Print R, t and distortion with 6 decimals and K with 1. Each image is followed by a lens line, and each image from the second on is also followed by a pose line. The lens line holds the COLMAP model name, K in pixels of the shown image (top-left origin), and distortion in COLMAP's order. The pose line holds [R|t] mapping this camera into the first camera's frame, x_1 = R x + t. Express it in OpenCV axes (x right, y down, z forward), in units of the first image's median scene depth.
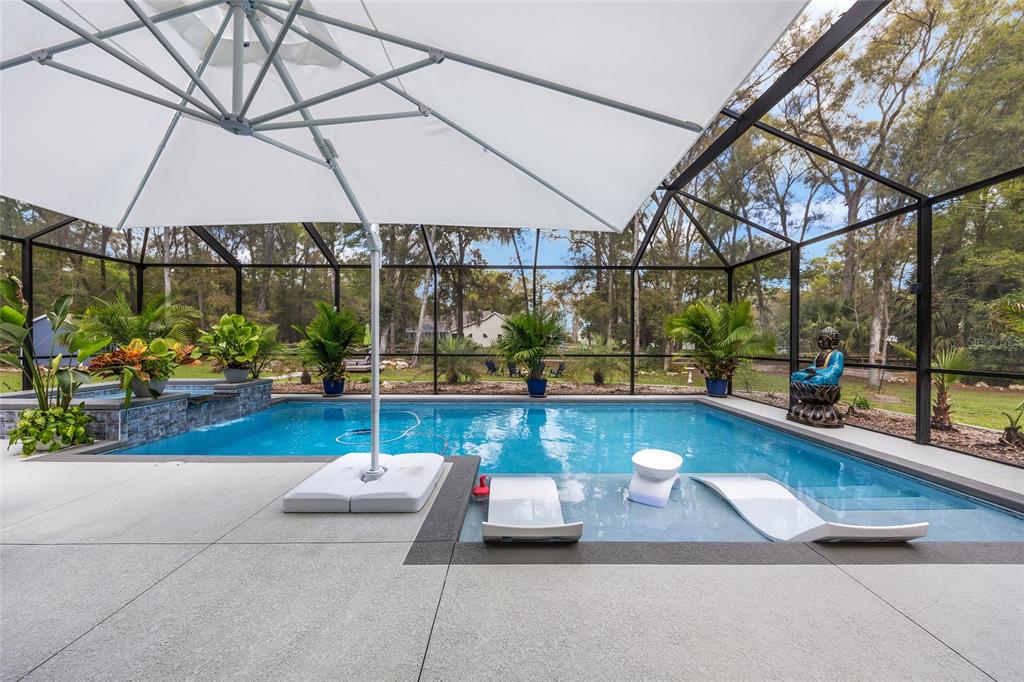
lens RADIAL K [[410.0, 0, 512.6], [0, 410.0, 344.8], [0, 0, 1]] dist [0.000059, 0.000106]
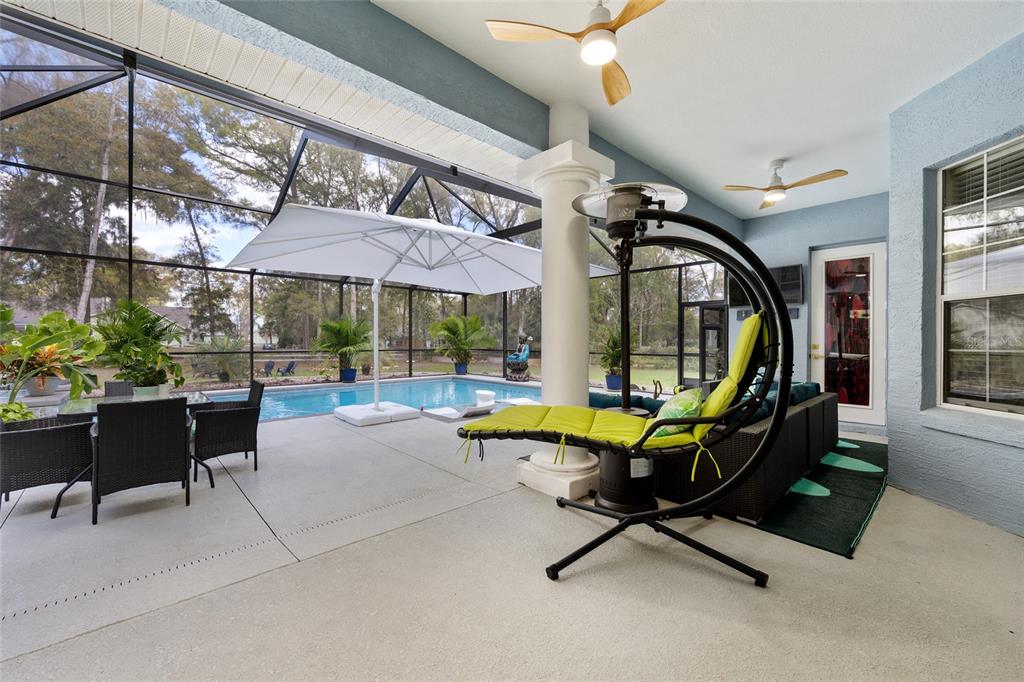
lens RADIAL K [[410.0, 0, 512.6], [0, 410.0, 344.8], [0, 0, 1]] dist [0.000059, 0.000106]
pose [[0.735815, -0.007551, 0.677141, -0.565153], [0.004984, 0.999971, 0.005736, 0.001654], [-0.677165, -0.000846, 0.735831, -0.409236]]
